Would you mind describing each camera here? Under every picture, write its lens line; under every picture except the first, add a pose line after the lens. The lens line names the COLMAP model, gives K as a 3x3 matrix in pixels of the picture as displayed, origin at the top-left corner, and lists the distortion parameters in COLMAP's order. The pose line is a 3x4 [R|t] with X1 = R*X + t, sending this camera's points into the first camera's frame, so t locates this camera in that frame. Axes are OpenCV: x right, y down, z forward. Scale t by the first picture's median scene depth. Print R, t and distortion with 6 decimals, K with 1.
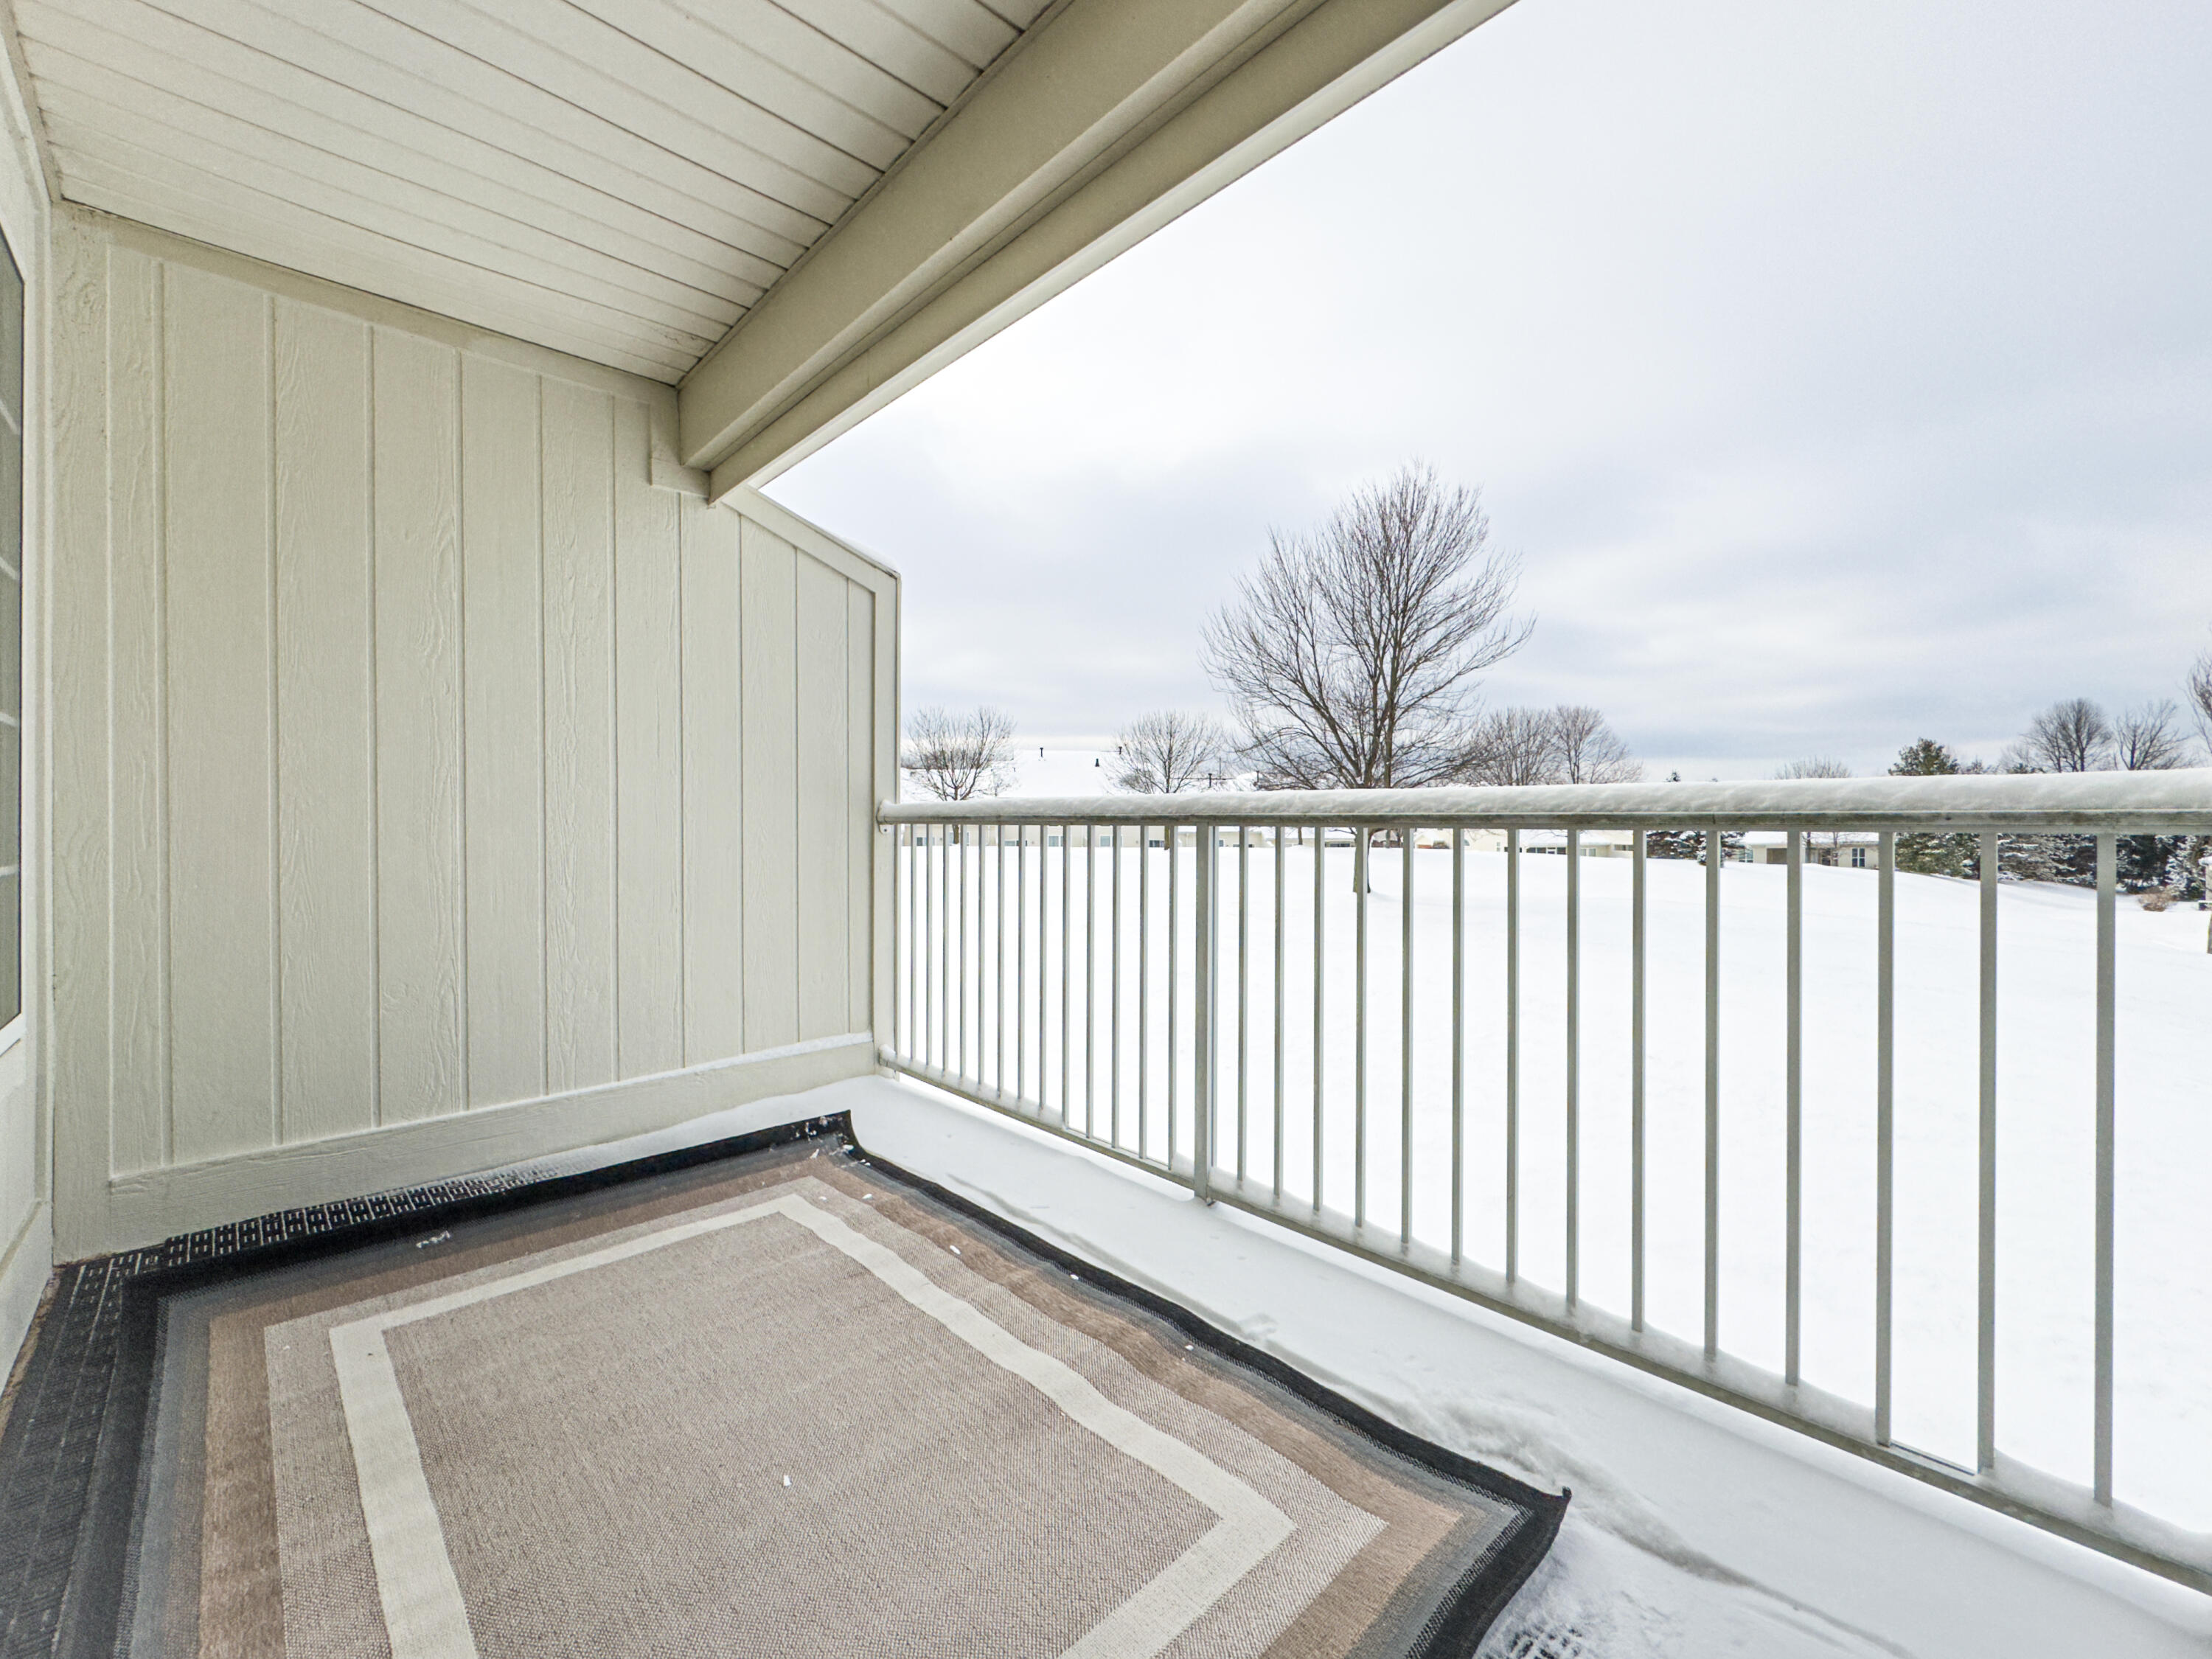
lens RADIAL K [[916.1, 0, 1133.1], [0, 916.1, 828.5], [0, 0, 1]] dist [-0.004863, 0.000987]
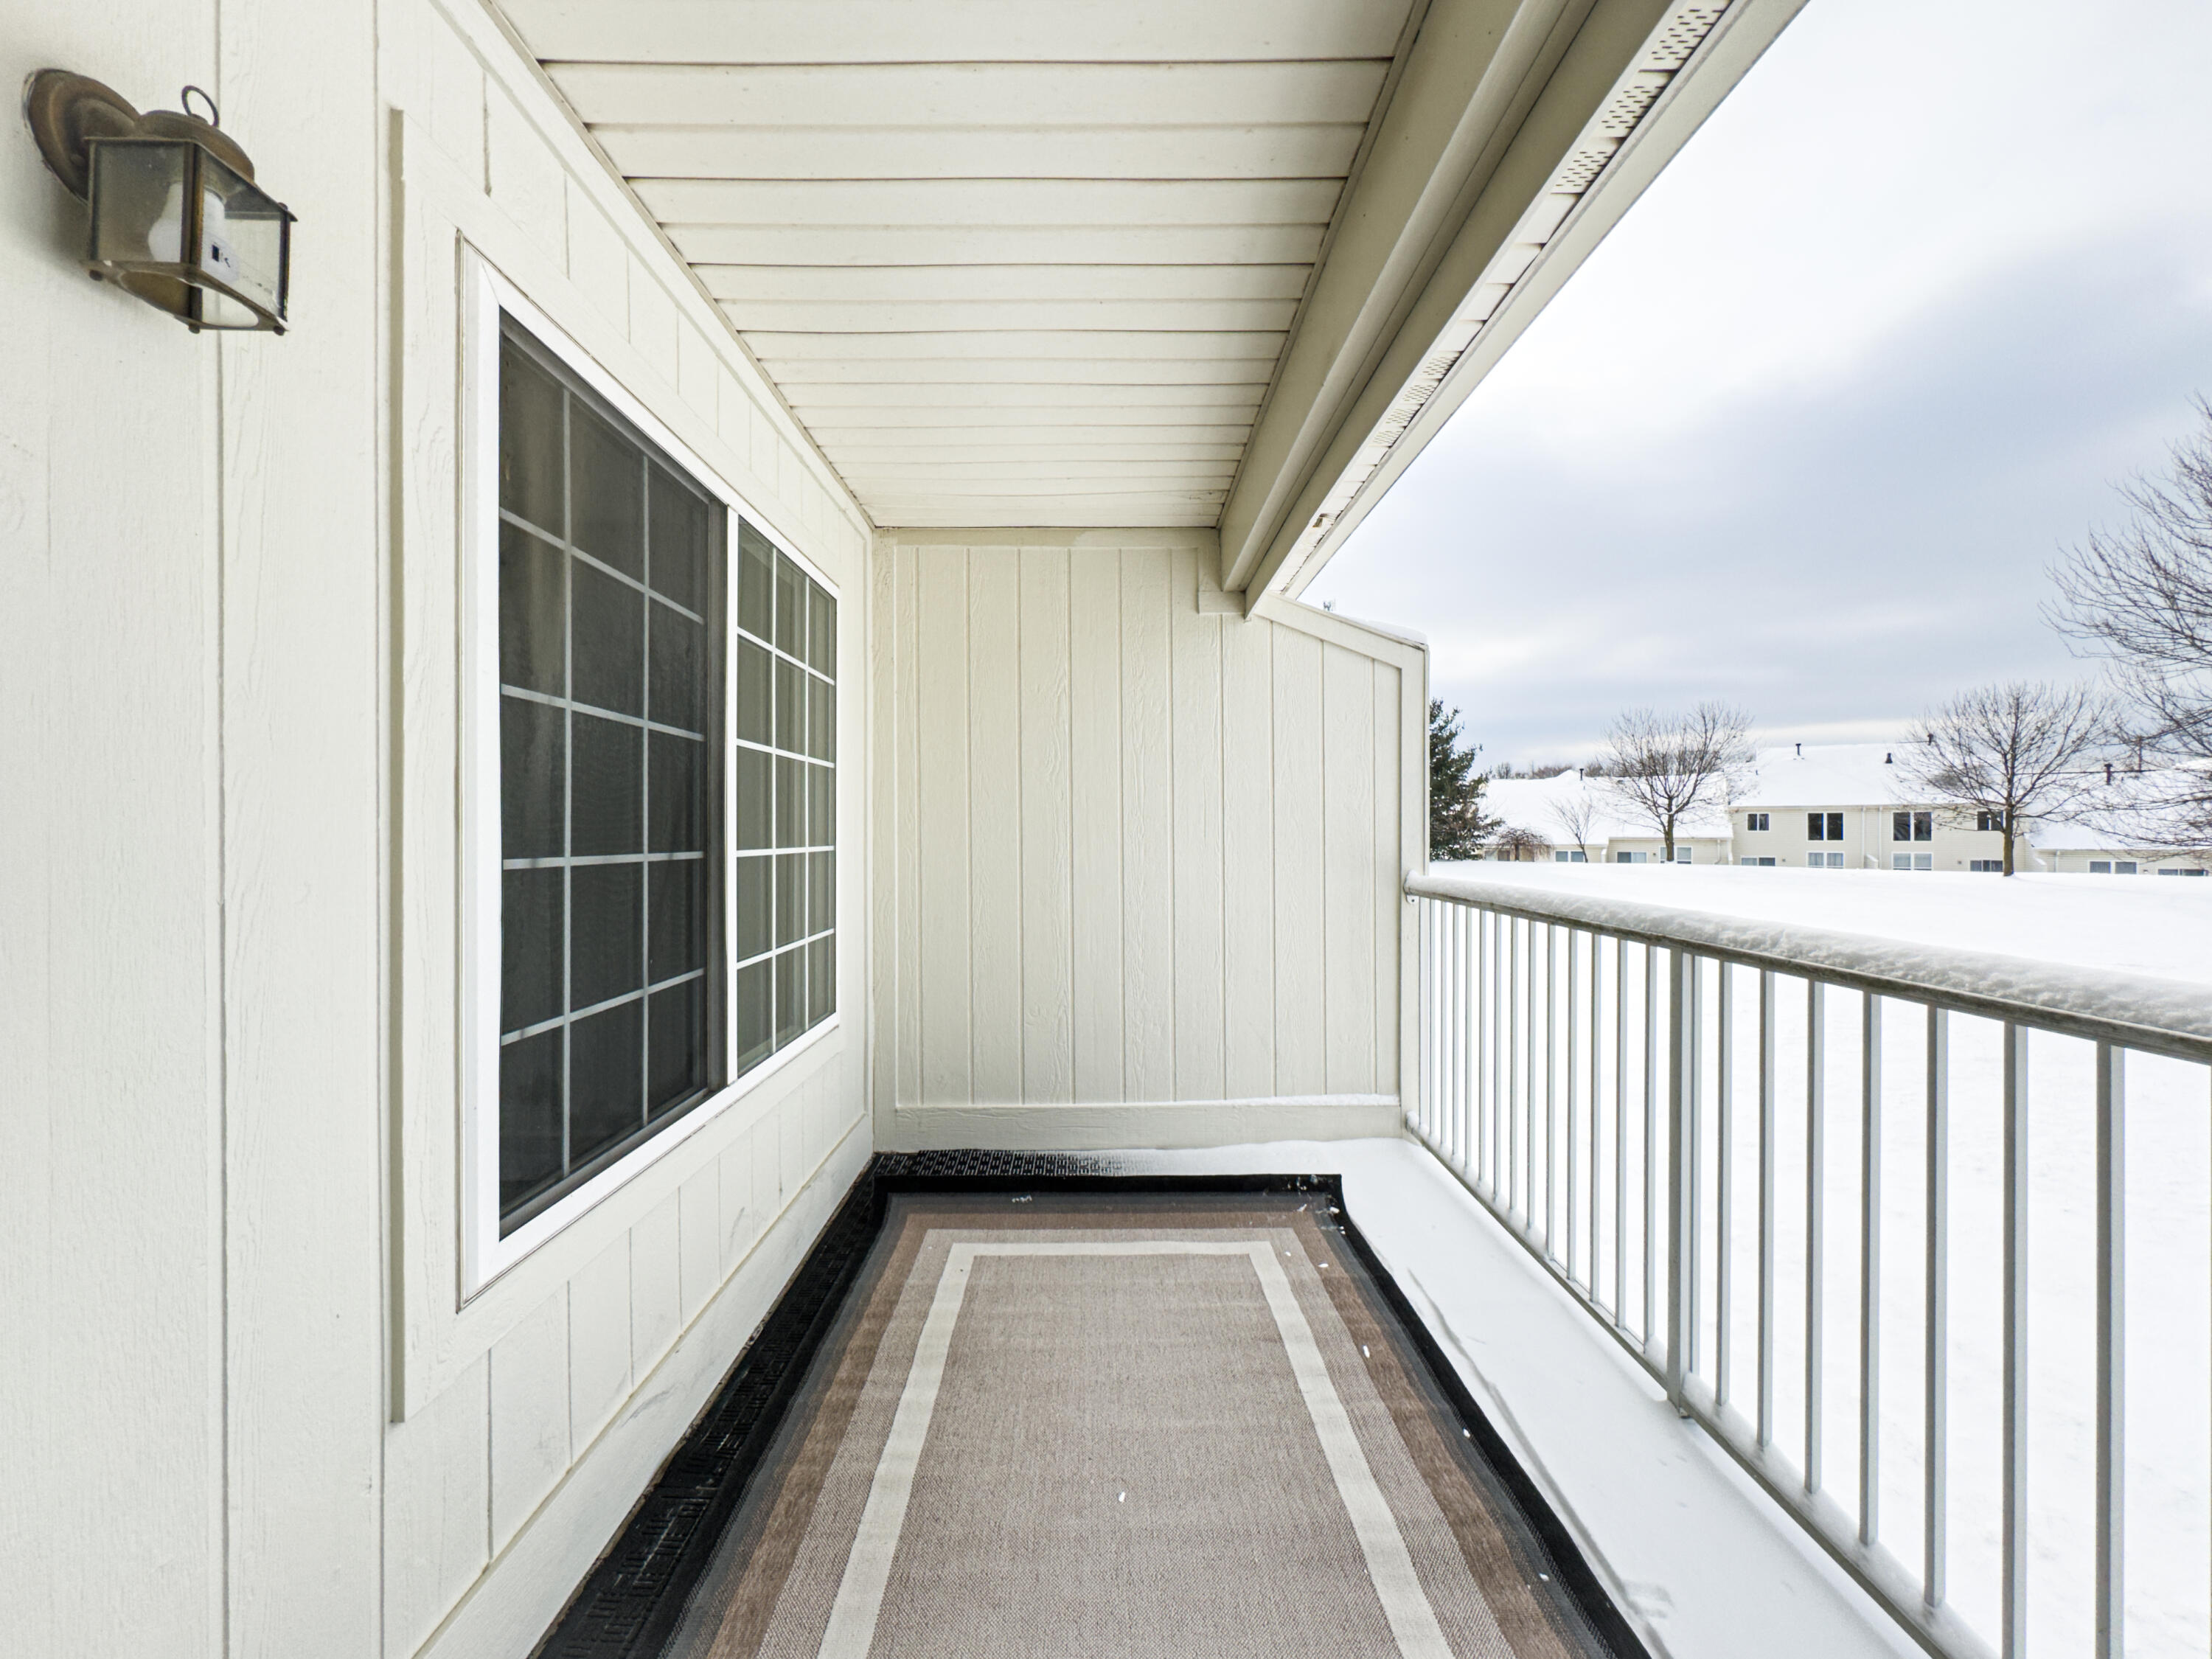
lens RADIAL K [[916.1, 0, 1133.1], [0, 916.1, 828.5], [0, 0, 1]] dist [-0.004863, 0.000987]
pose [[0.723842, 0.006952, -0.689931, 0.289959], [-0.005744, 0.999975, 0.004050, -0.113899], [0.689942, 0.001031, 0.723864, 0.078127]]
